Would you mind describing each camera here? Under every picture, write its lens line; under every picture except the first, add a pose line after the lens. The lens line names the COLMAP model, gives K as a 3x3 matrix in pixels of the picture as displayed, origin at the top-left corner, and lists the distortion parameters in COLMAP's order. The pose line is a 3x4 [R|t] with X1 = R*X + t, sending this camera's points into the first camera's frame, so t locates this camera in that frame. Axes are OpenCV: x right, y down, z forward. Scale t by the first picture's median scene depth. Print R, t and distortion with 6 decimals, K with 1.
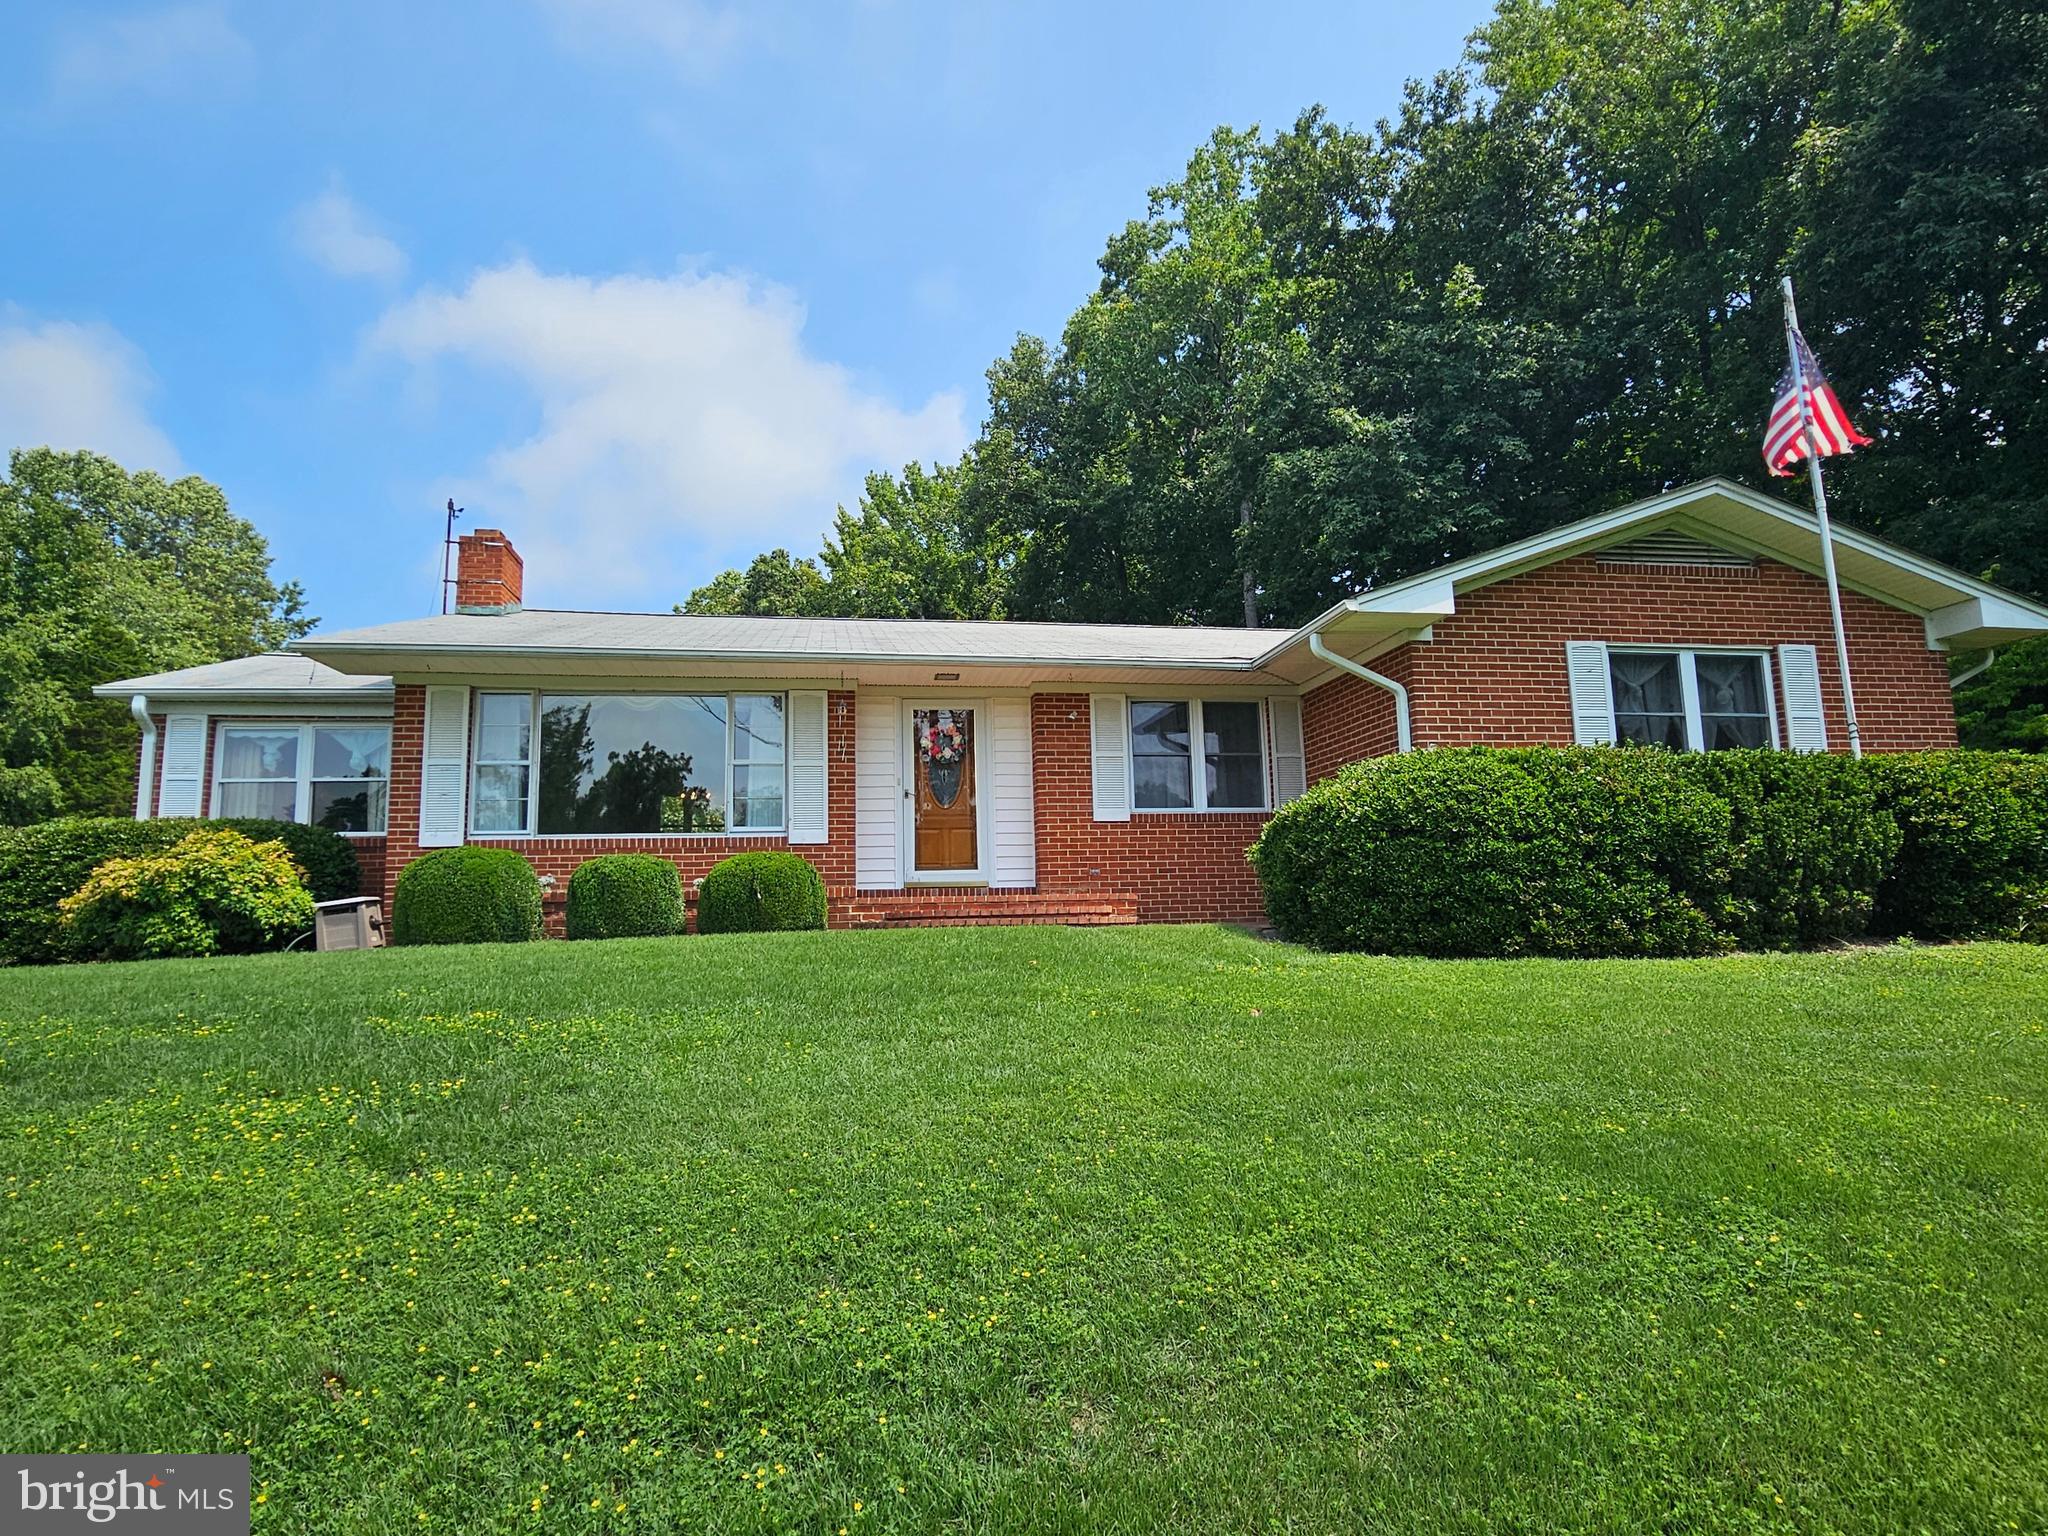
lens RADIAL K [[1099.3, 0, 1014.2], [0, 1099.3, 769.6], [0, 0, 1]] dist [-0.003683, 0.000088]
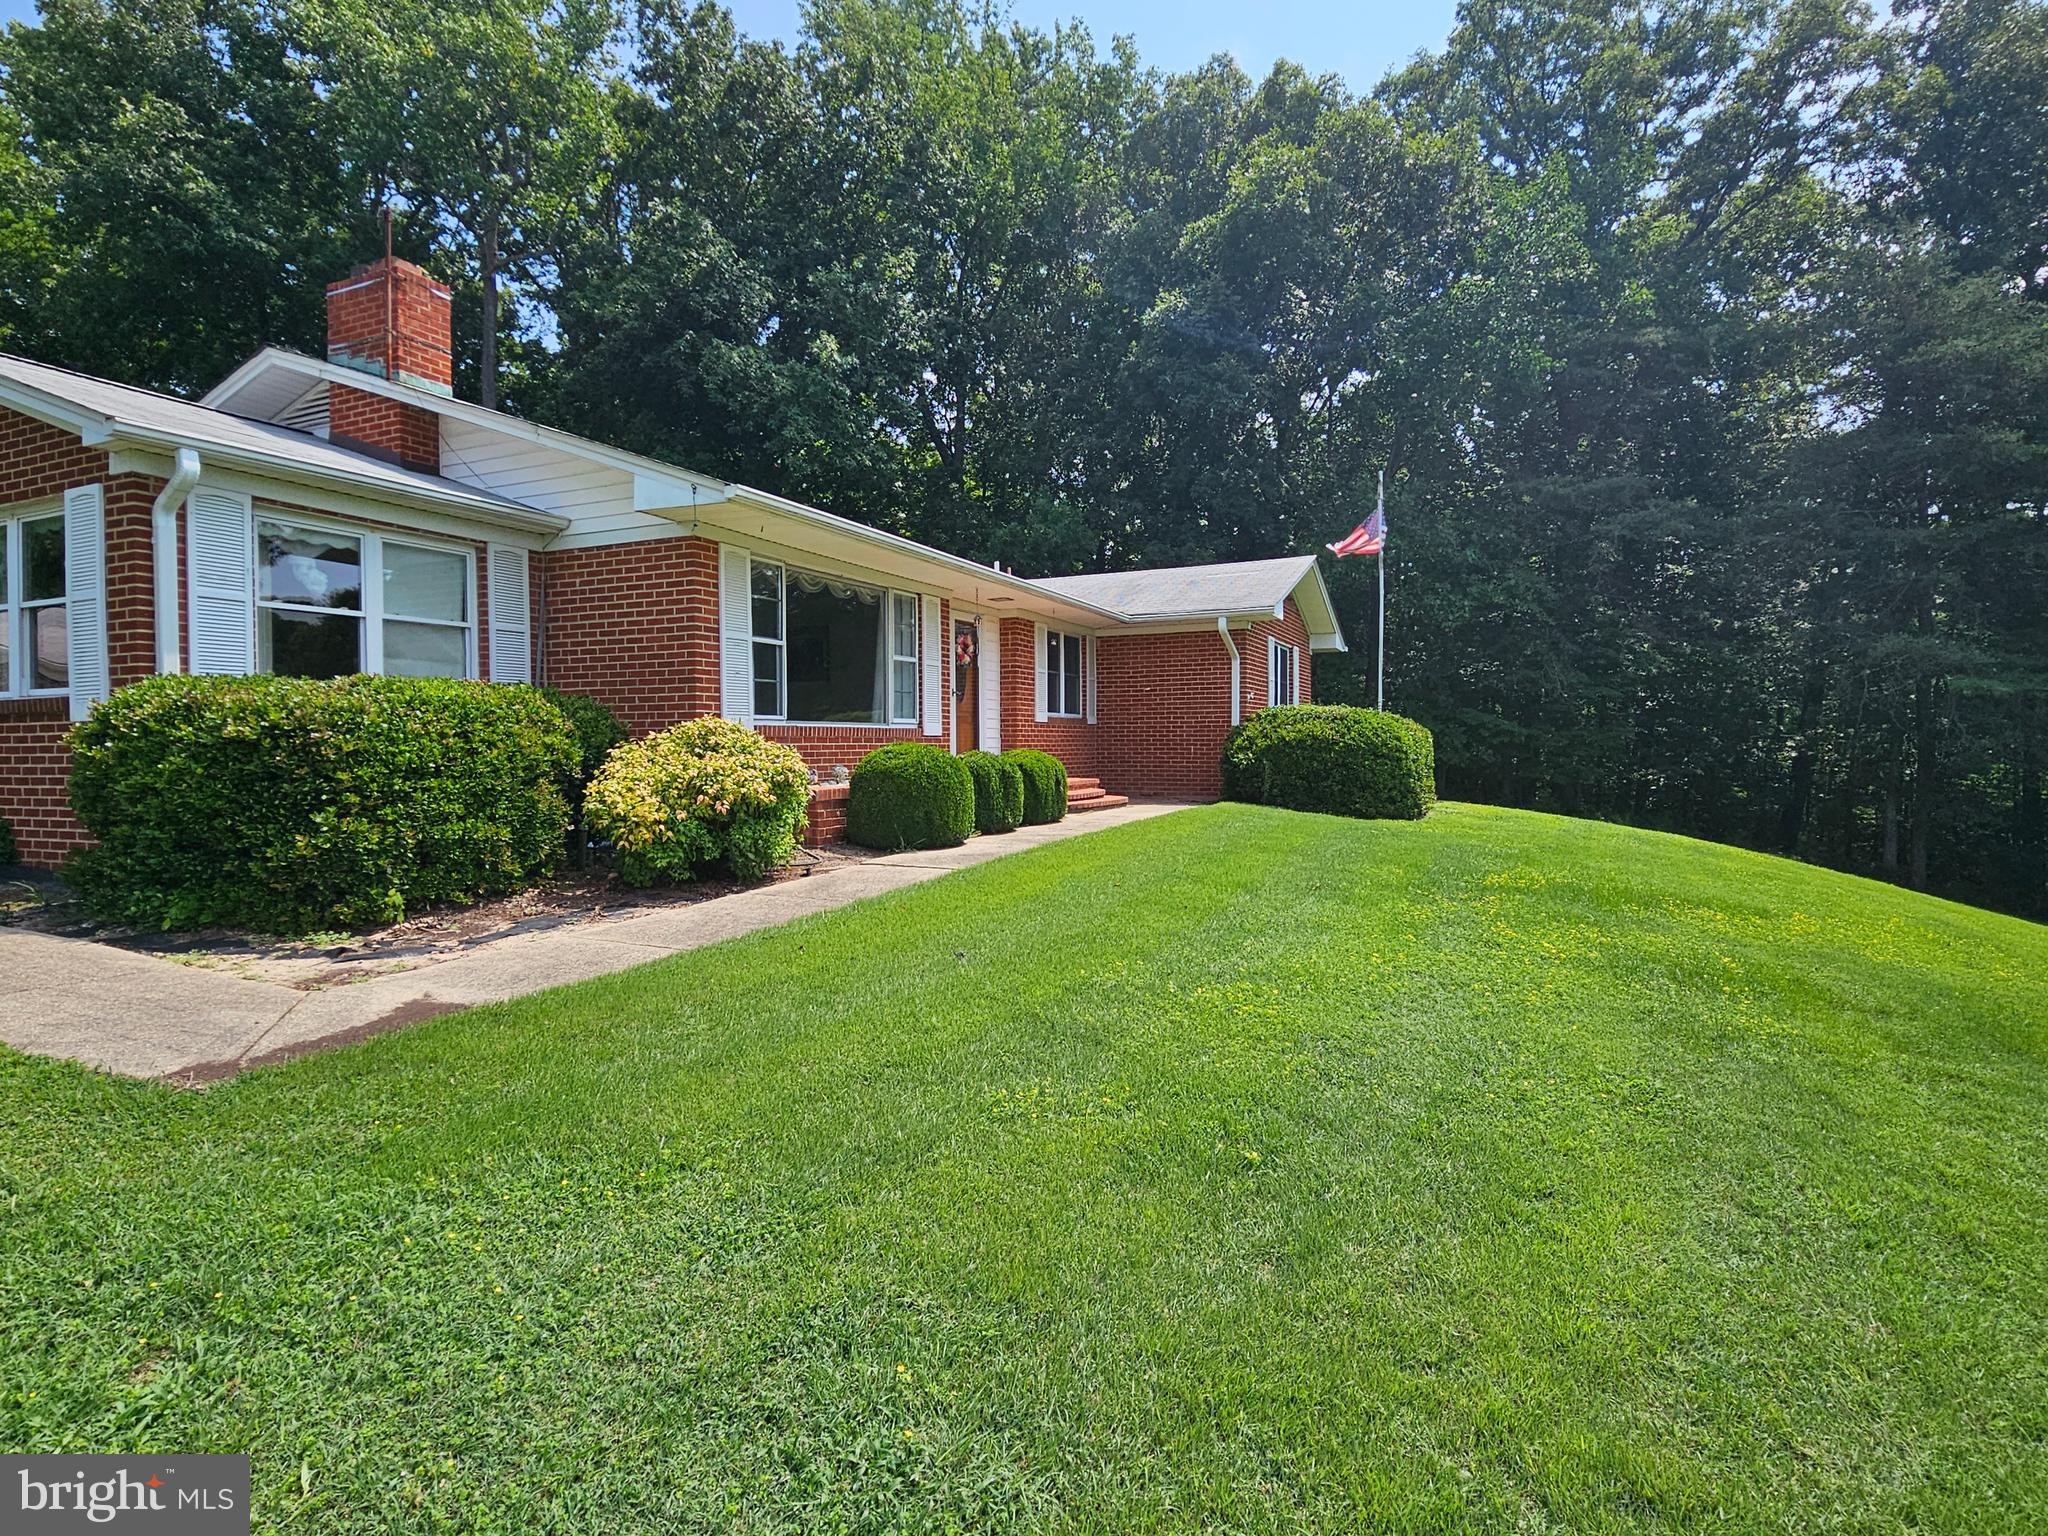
lens RADIAL K [[1099.3, 0, 1012.3], [0, 1099.3, 765.3], [0, 0, 1]] dist [-0.003683, 0.000088]
pose [[0.563319, 0.005002, 0.826225, -1.048521], [-0.118849, 0.990073, 0.075037, 0.003207], [-0.817647, -0.140465, 0.558321, 0.296991]]
